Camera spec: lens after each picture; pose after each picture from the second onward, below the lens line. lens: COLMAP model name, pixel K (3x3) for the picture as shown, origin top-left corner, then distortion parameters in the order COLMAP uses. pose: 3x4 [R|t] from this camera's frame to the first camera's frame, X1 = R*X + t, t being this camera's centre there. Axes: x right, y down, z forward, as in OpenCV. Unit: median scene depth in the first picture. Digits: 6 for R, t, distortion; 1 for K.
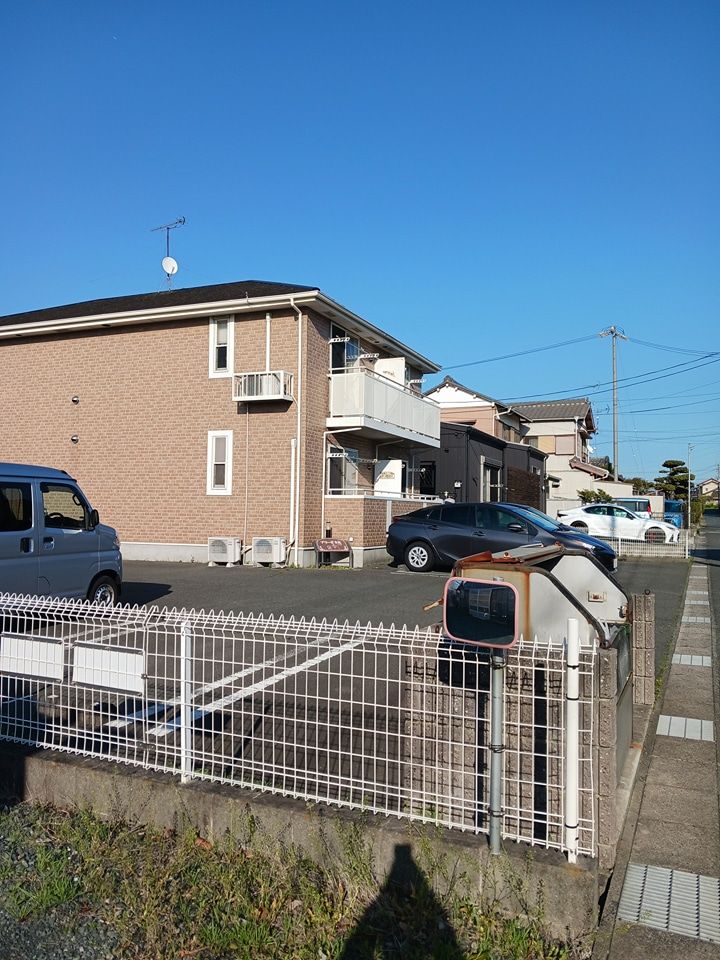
lens RADIAL K [[720.3, 0, 360.5], [0, 720.3, 480.1], [0, 0, 1]] dist [-0.008390, -0.006396]
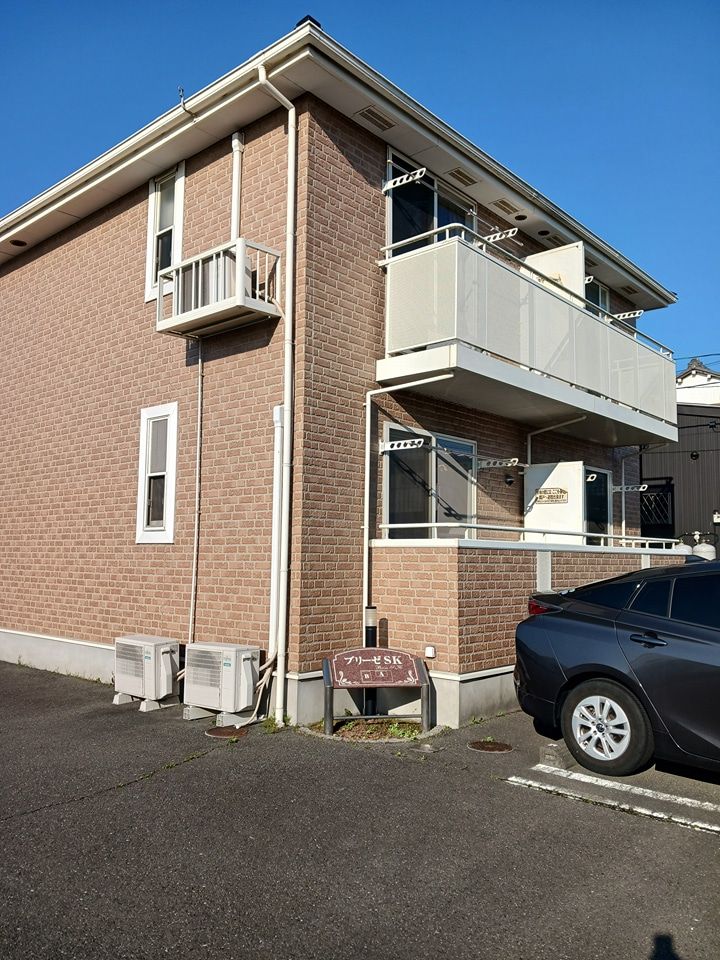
lens RADIAL K [[720.3, 0, 357.5], [0, 720.3, 487.4], [0, 0, 1]] dist [-0.008390, -0.006396]
pose [[0.946030, -0.034675, -0.322219, 0.077872], [0.016987, 0.998198, -0.057545, 0.013900], [0.323634, 0.048966, 0.944914, 0.601570]]
